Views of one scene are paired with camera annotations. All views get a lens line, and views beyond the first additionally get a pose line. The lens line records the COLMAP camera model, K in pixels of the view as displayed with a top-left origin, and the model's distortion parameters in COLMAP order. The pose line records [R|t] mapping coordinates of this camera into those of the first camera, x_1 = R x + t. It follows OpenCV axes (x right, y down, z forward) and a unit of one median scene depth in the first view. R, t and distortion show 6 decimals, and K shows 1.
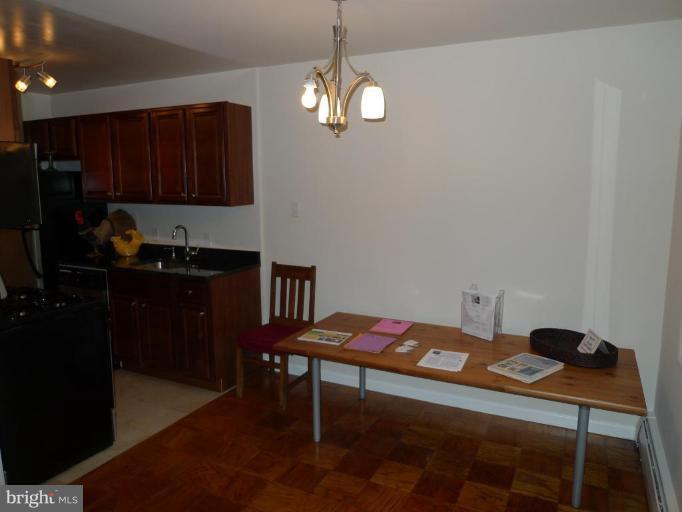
lens RADIAL K [[498.7, 0, 341.0], [0, 498.7, 256.0], [0, 0, 1]] dist [-0.039442, -0.002004]
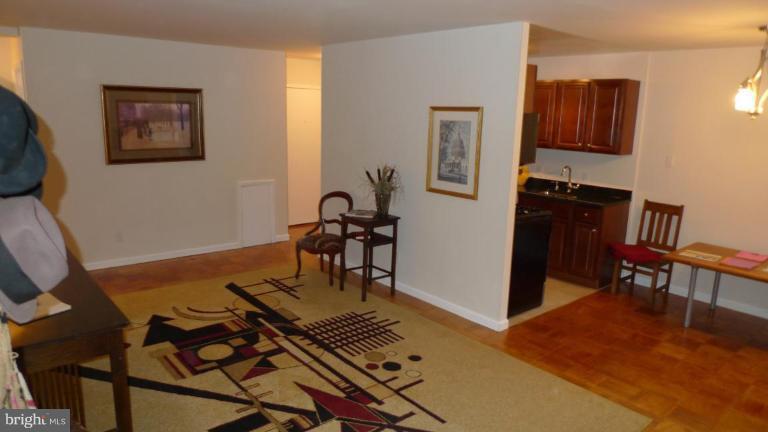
lens RADIAL K [[519.2, 0, 384.0], [0, 519.2, 216.0], [0, 0, 1]] dist [-0.036681, -0.000006]
pose [[0.919285, 0.107740, -0.378559, -0.309214], [-0.091725, 0.993966, 0.060146, 0.045077], [0.382755, -0.020568, 0.923621, -0.648911]]
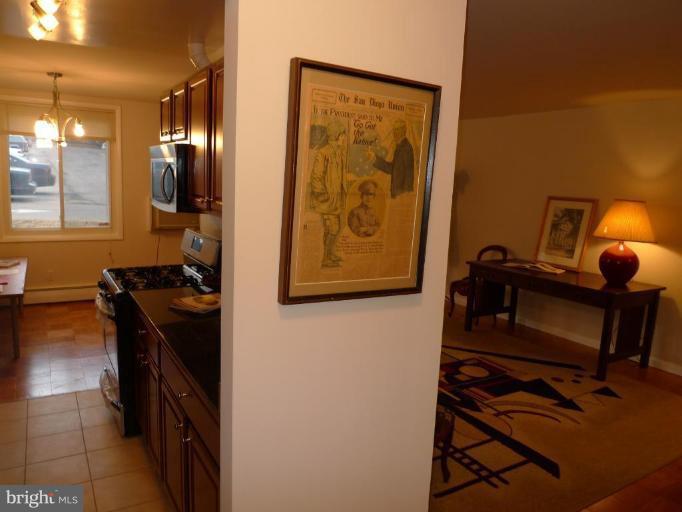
lens RADIAL K [[498.7, 0, 341.0], [0, 498.7, 256.0], [0, 0, 1]] dist [-0.039442, -0.002004]
pose [[-0.844053, -0.117100, 0.523319, -1.420085], [0.039851, 0.959472, 0.278970, -0.229563], [-0.534778, 0.256320, -0.805179, 1.450512]]
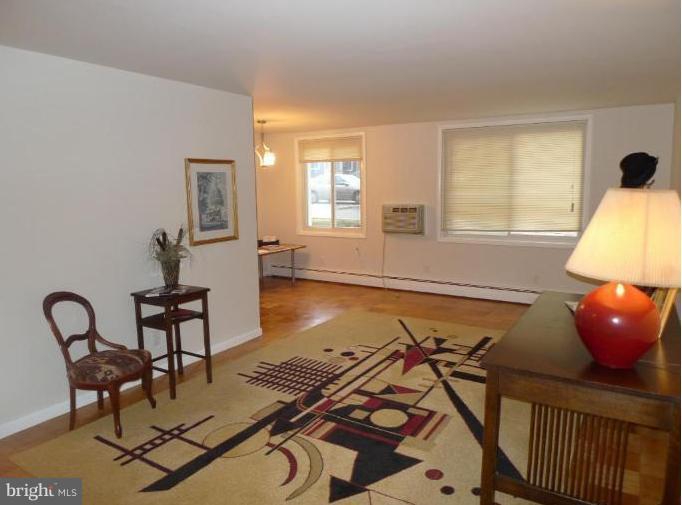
lens RADIAL K [[483.6, 0, 347.1], [0, 483.6, 255.5], [0, 0, 1]] dist [-0.039065, -0.002443]
pose [[0.082208, -0.141070, 0.986580, -2.007196], [0.163362, 0.978449, 0.126295, -0.018450], [-0.983135, 0.150787, 0.103482, 0.199286]]
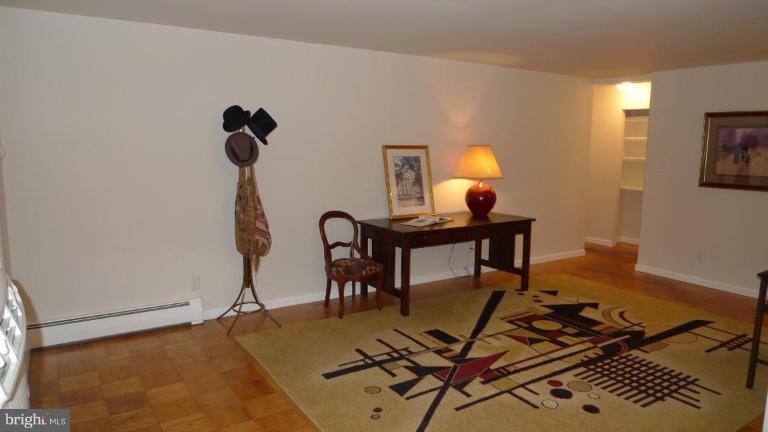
lens RADIAL K [[519.2, 0, 384.0], [0, 519.2, 216.0], [0, 0, 1]] dist [-0.036681, -0.000006]
pose [[-0.506471, 0.114630, -0.854604, 0.303302], [-0.145315, 0.965600, 0.215637, -0.062888], [0.849924, 0.233400, -0.472391, 0.482006]]
